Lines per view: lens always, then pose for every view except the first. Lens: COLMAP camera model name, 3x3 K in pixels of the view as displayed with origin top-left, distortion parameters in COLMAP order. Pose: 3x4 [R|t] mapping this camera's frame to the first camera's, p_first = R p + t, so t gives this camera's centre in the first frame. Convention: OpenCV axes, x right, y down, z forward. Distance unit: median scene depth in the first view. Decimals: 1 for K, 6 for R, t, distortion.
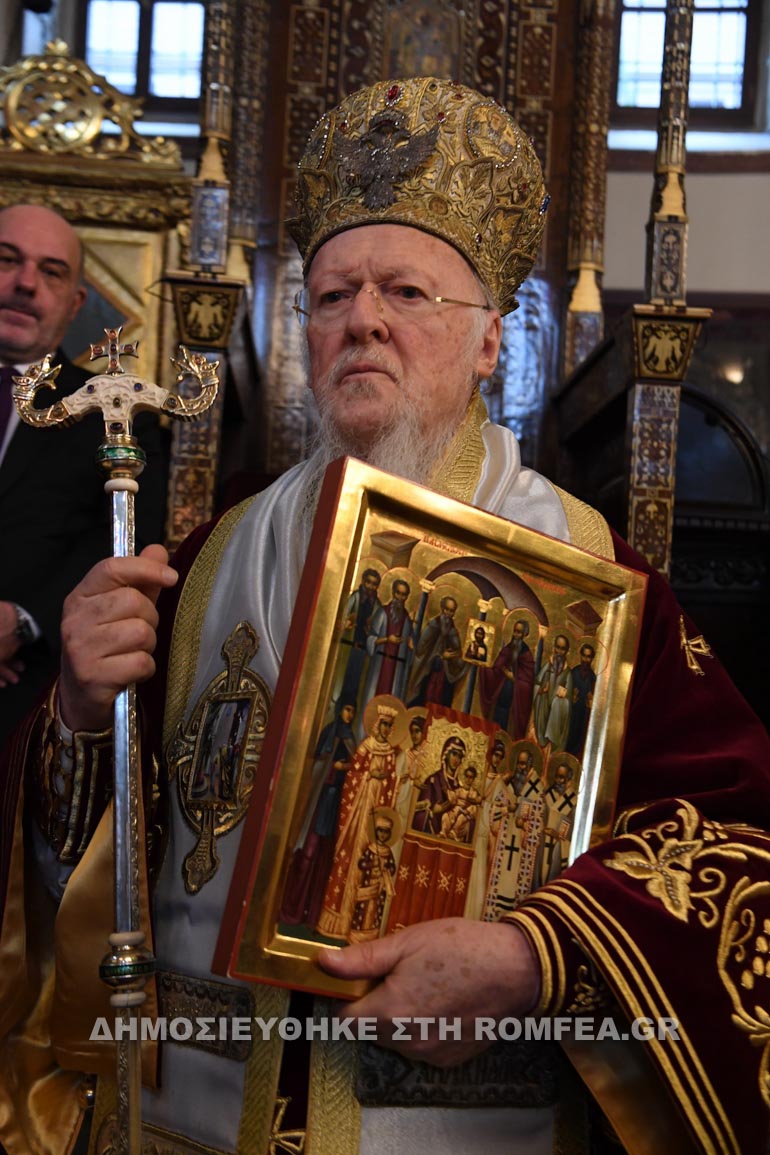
lens RADIAL K [[1262.7, 0, 402.9], [0, 1262.7, 576.8], [0, 0, 1]] dist [0.083391, -0.002908]
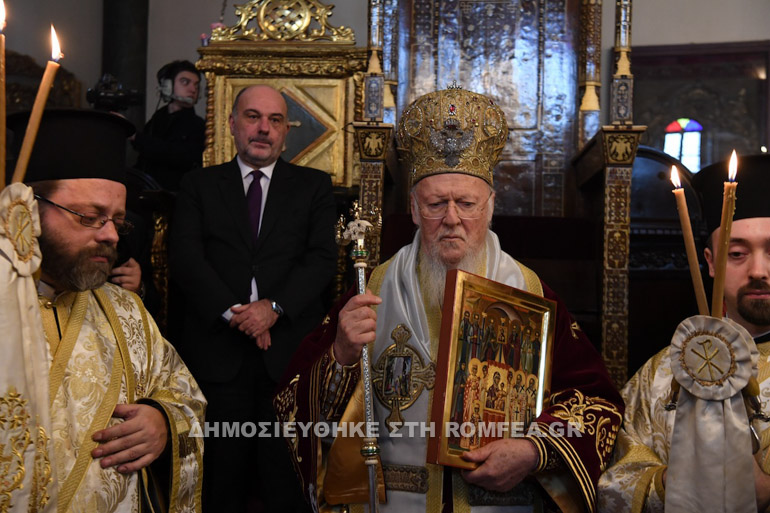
lens RADIAL K [[961.6, 0, 385.0], [0, 961.6, 256.5], [0, 0, 1]] dist [0.089713, 0.006804]
pose [[0.990658, -0.033088, -0.132292, 0.047258], [0.035874, 0.999181, 0.018731, -0.060960], [0.131563, -0.023302, 0.991034, -0.431392]]
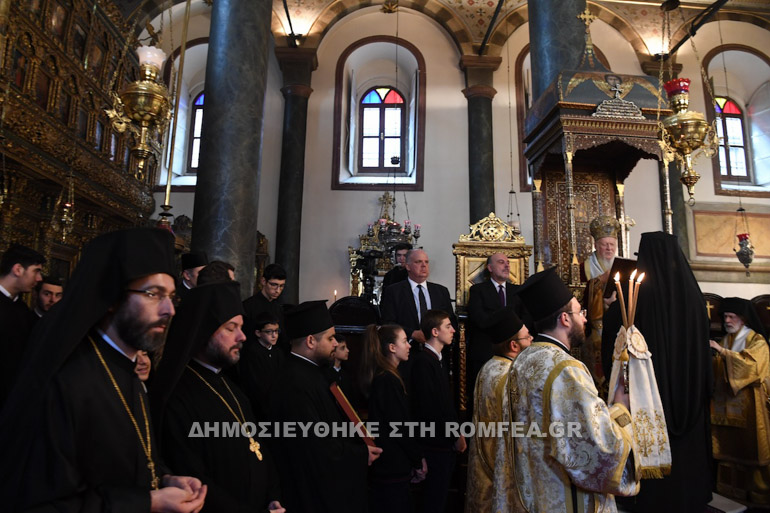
lens RADIAL K [[530.5, 0, 382.1], [0, 530.5, 247.1], [0, 0, 1]] dist [-0.067320, 0.009291]
pose [[0.999348, -0.031434, 0.017786, -0.837635], [0.033220, 0.993258, -0.111063, -0.183499], [-0.014175, 0.111582, 0.993654, -0.800671]]
